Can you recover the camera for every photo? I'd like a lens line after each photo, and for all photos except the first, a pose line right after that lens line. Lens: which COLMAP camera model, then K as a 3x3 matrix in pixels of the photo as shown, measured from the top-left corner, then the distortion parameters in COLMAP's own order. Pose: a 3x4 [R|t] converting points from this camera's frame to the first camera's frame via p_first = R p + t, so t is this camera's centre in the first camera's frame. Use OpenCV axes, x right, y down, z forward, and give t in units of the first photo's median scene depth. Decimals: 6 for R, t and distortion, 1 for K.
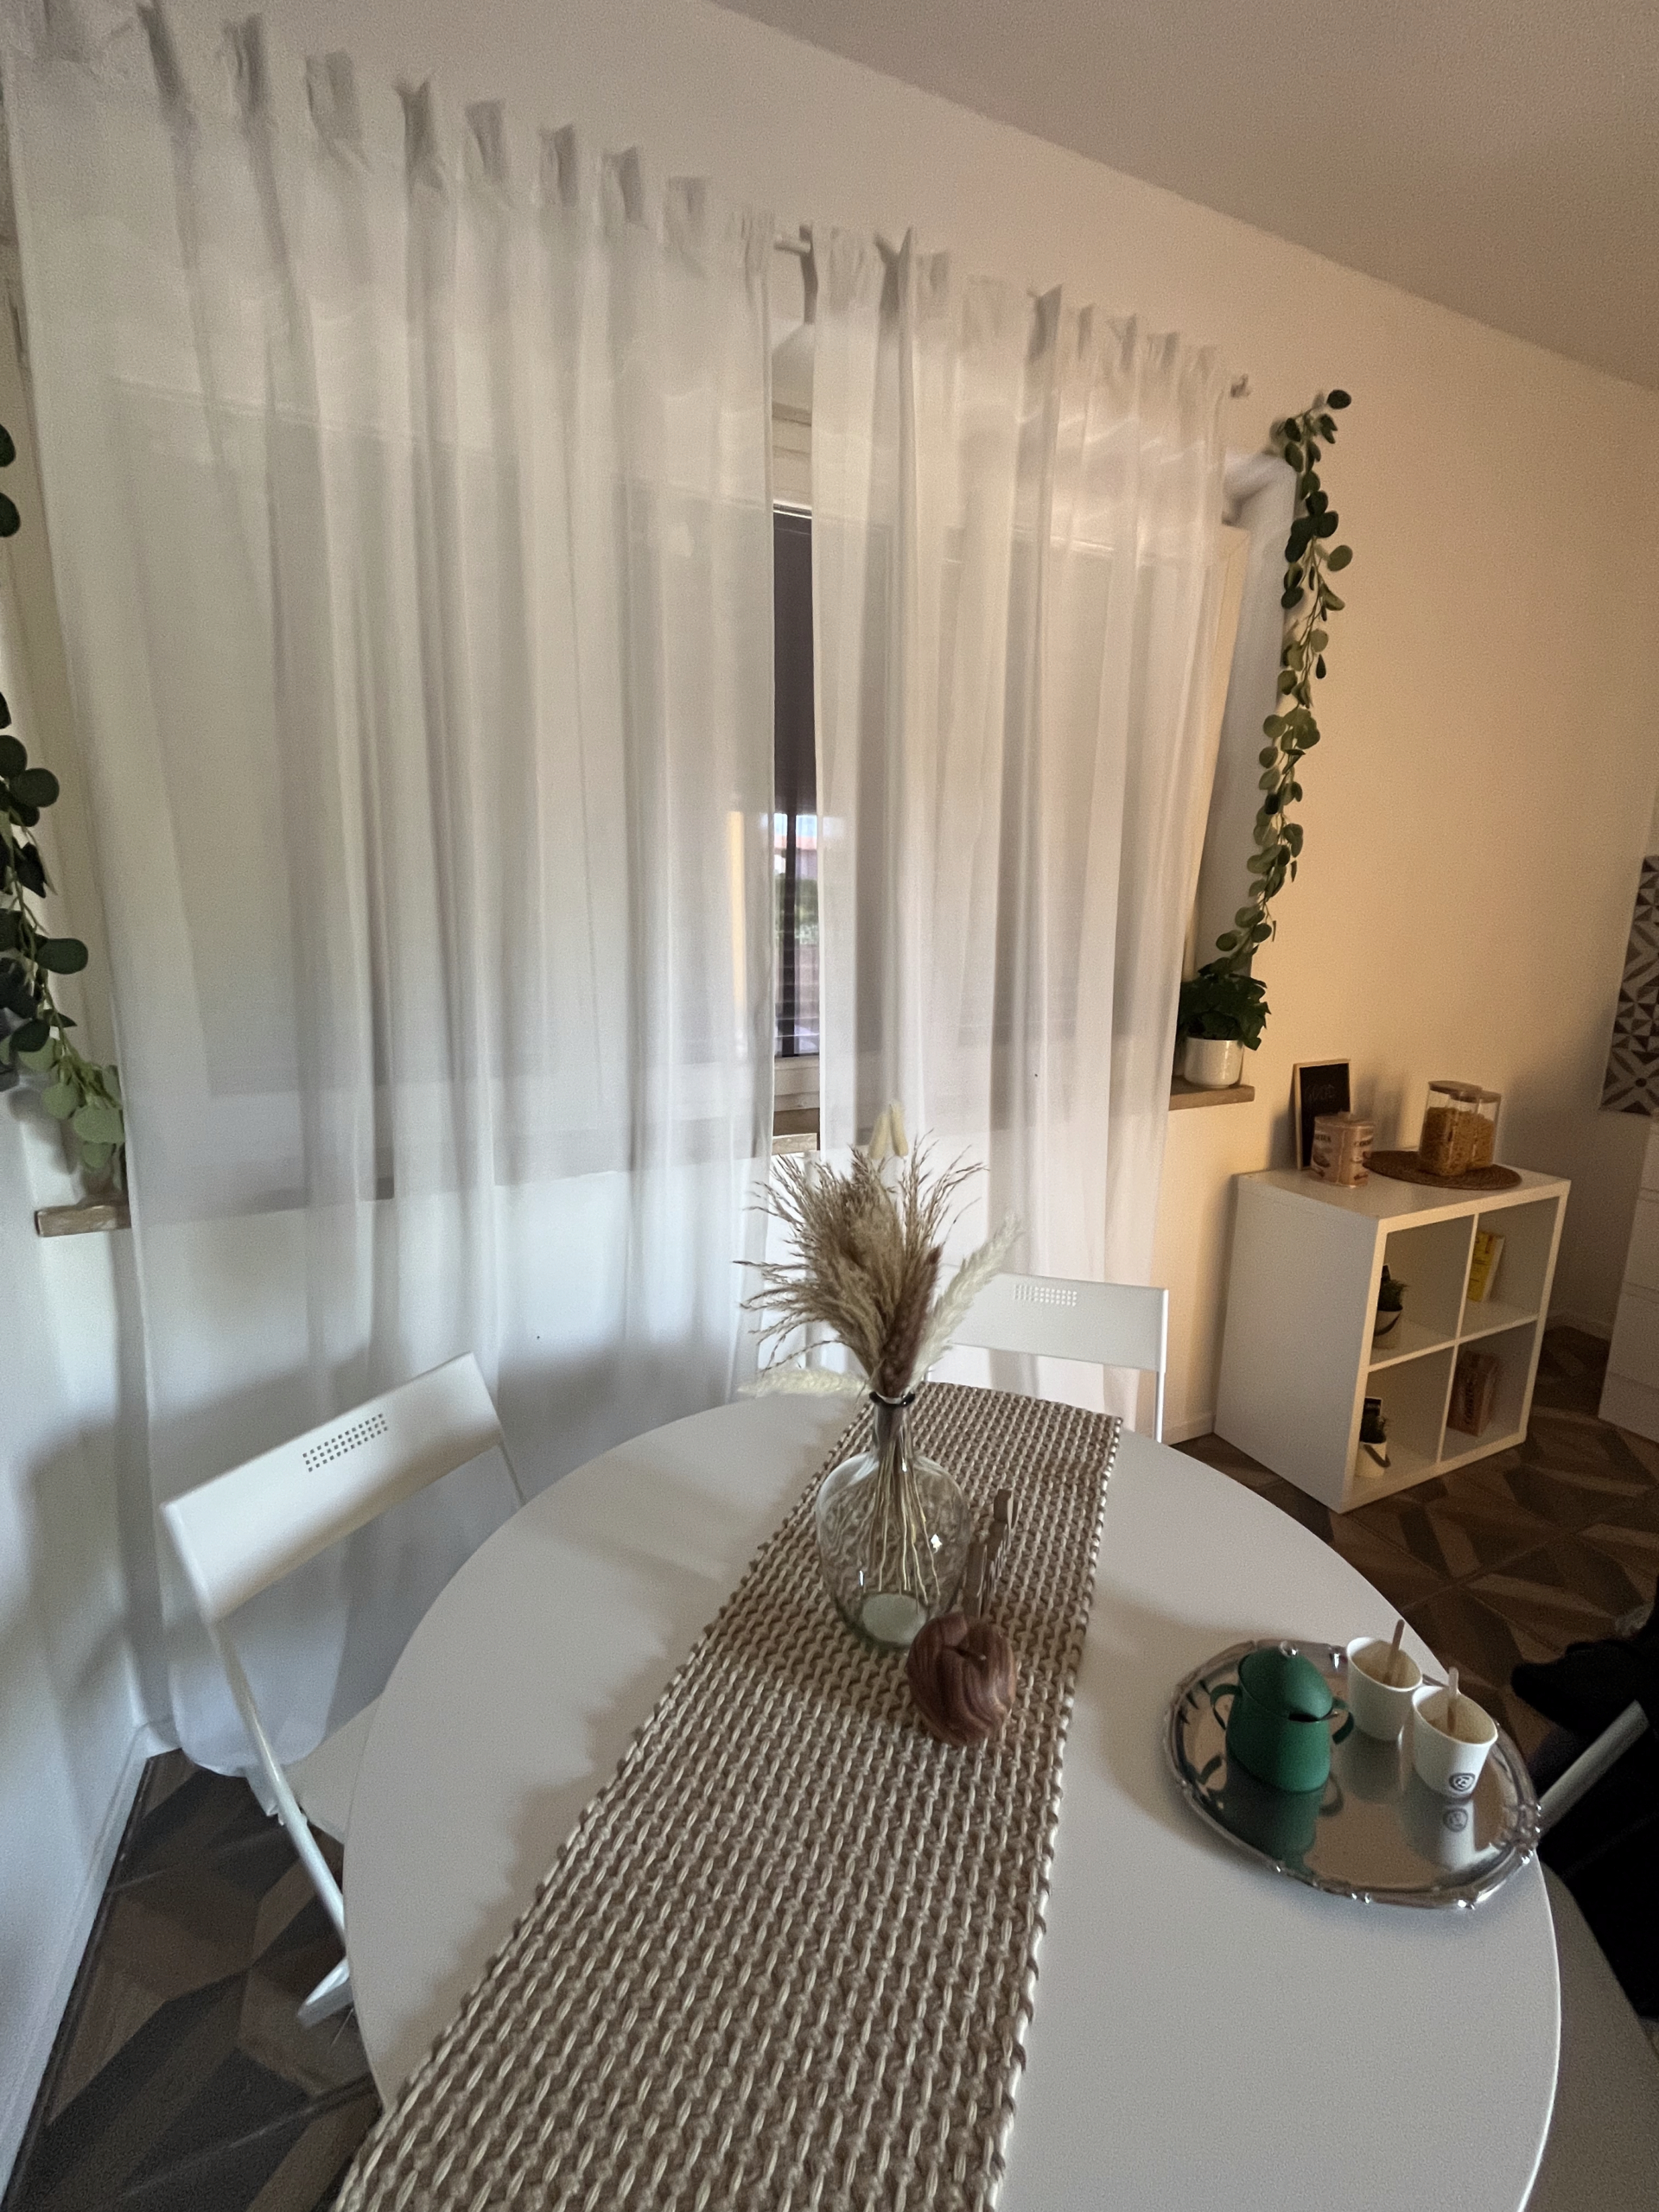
lens RADIAL K [[894.4, 0, 828.5], [0, 894.4, 1101.8], [0, 0, 1]] dist [-0.002792, -0.000160]
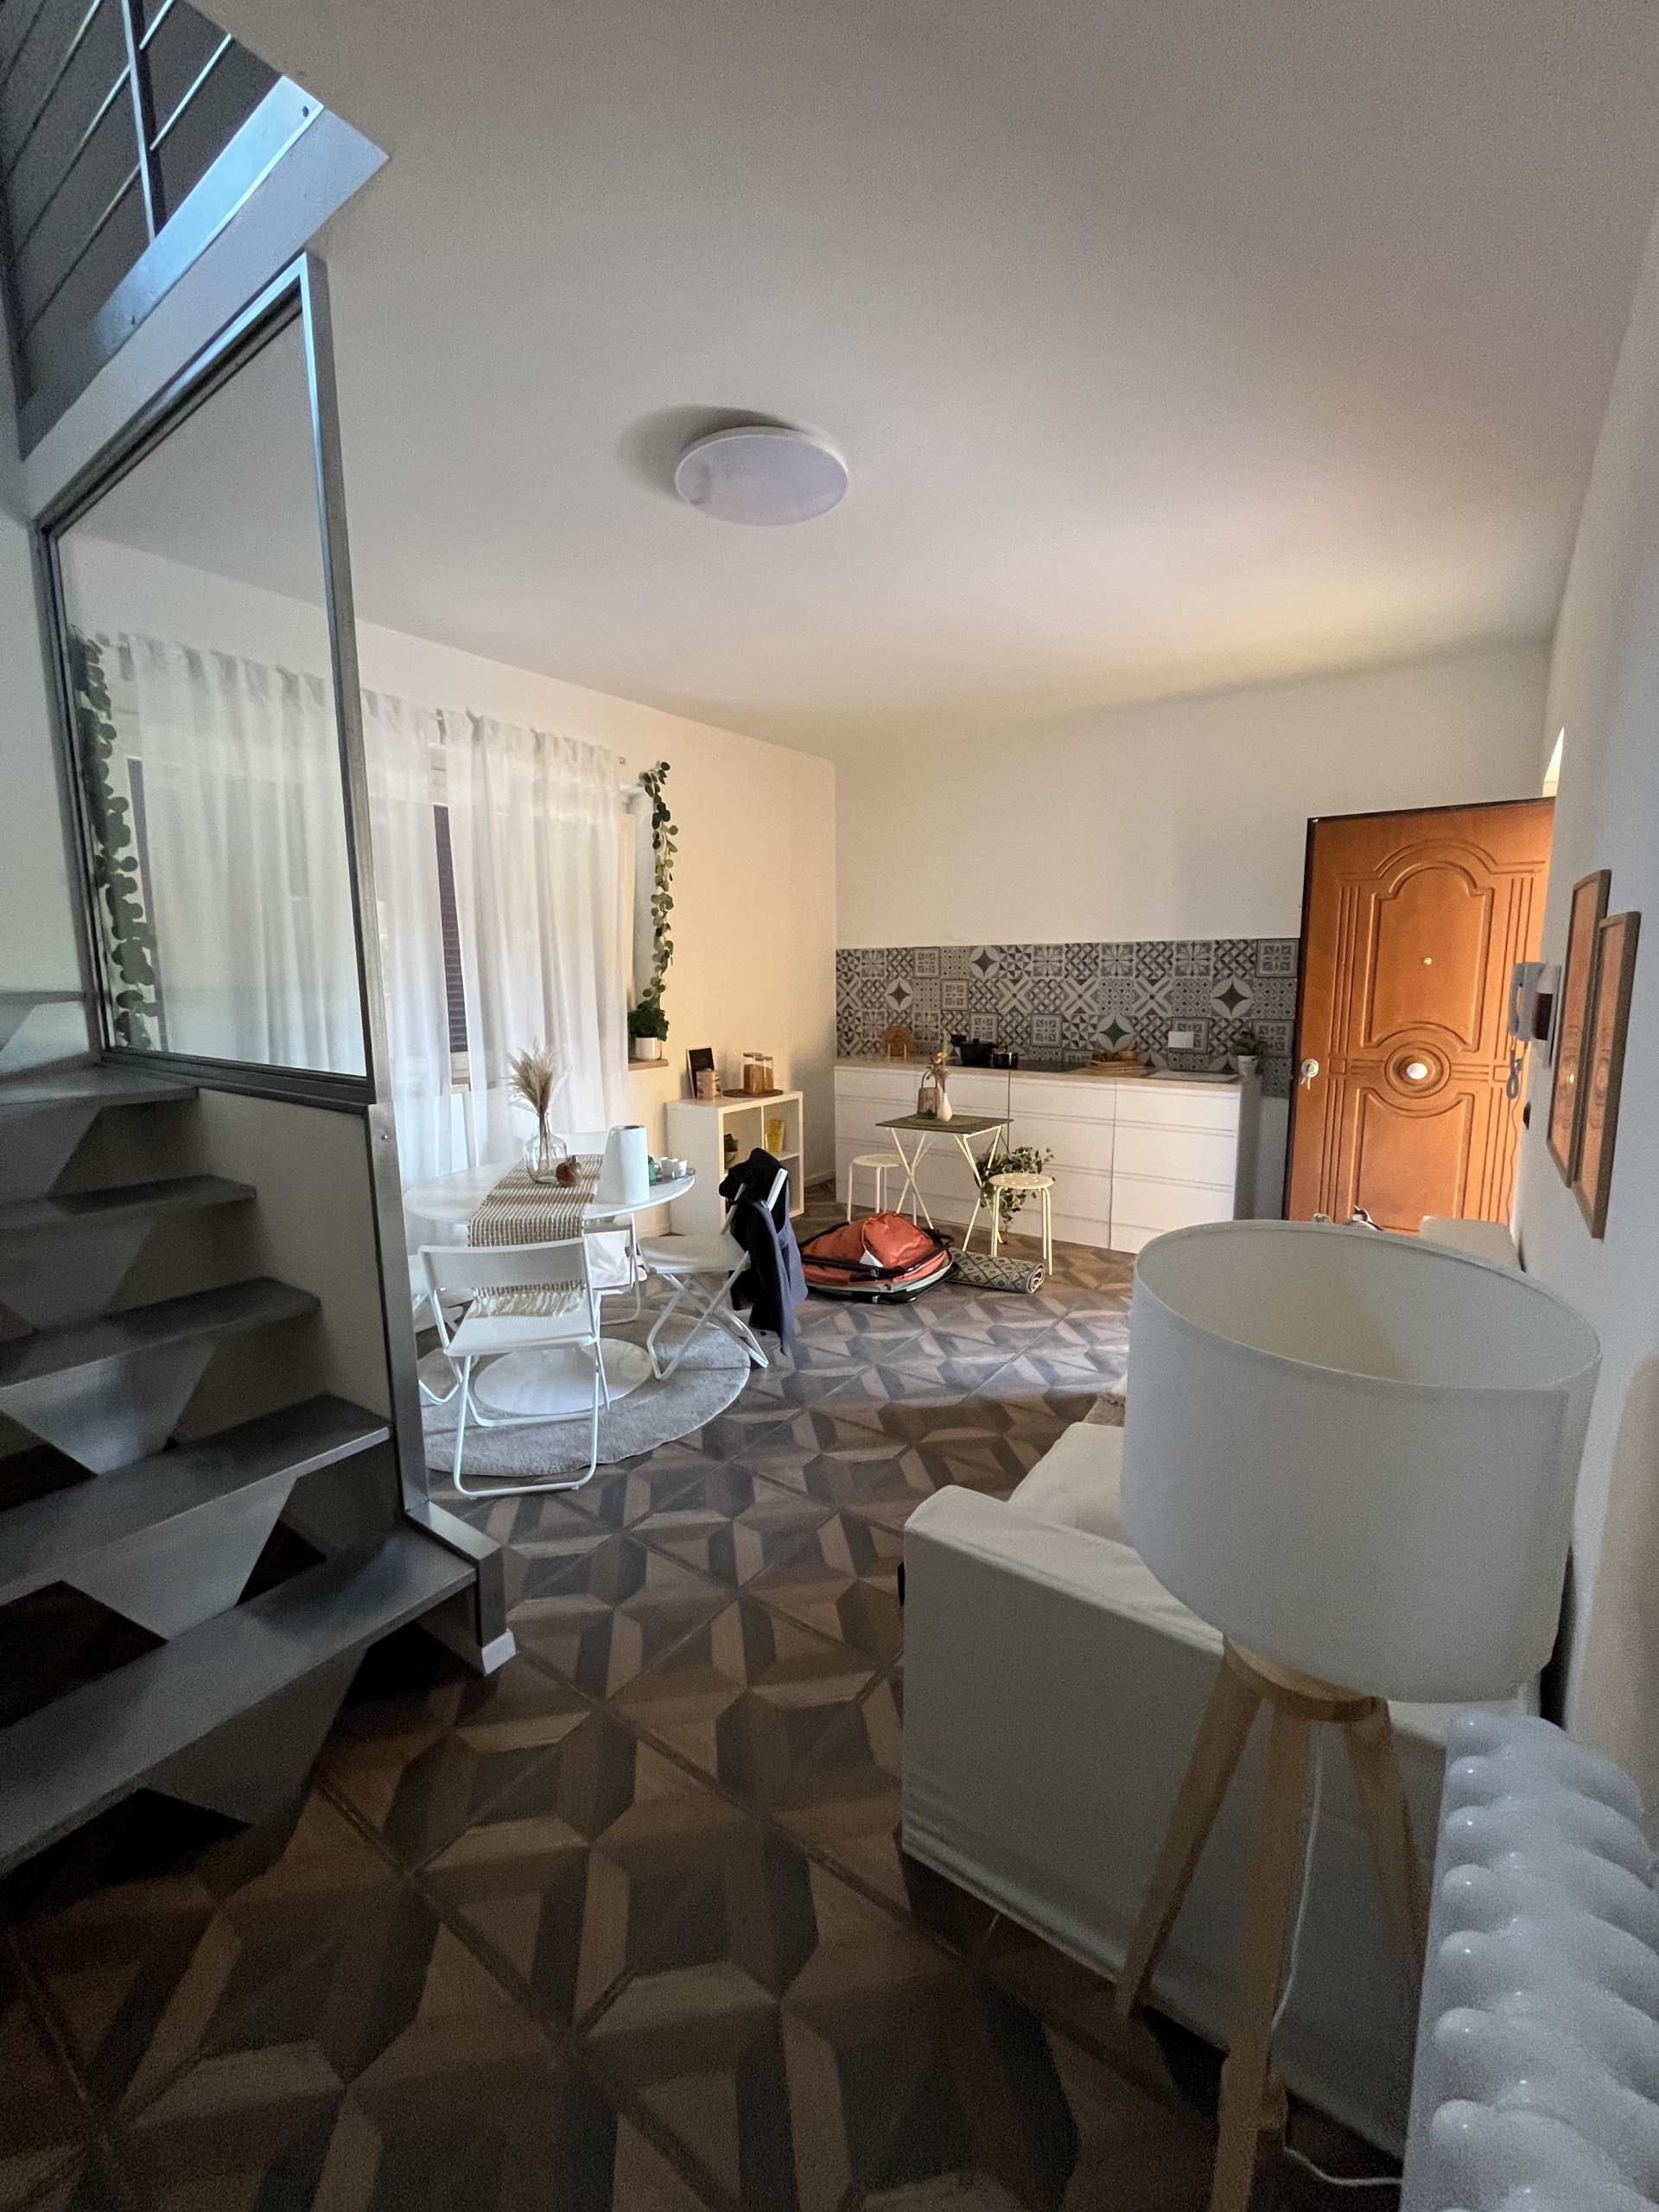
lens RADIAL K [[898.8, 0, 825.7], [0, 898.8, 1100.9], [0, 0, 1]] dist [-0.000656, 0.000174]
pose [[0.861679, -0.081252, 0.500907, -0.317423], [0.110668, 0.993427, -0.029233, 0.206973], [-0.495240, 0.080624, 0.865007, -1.157258]]
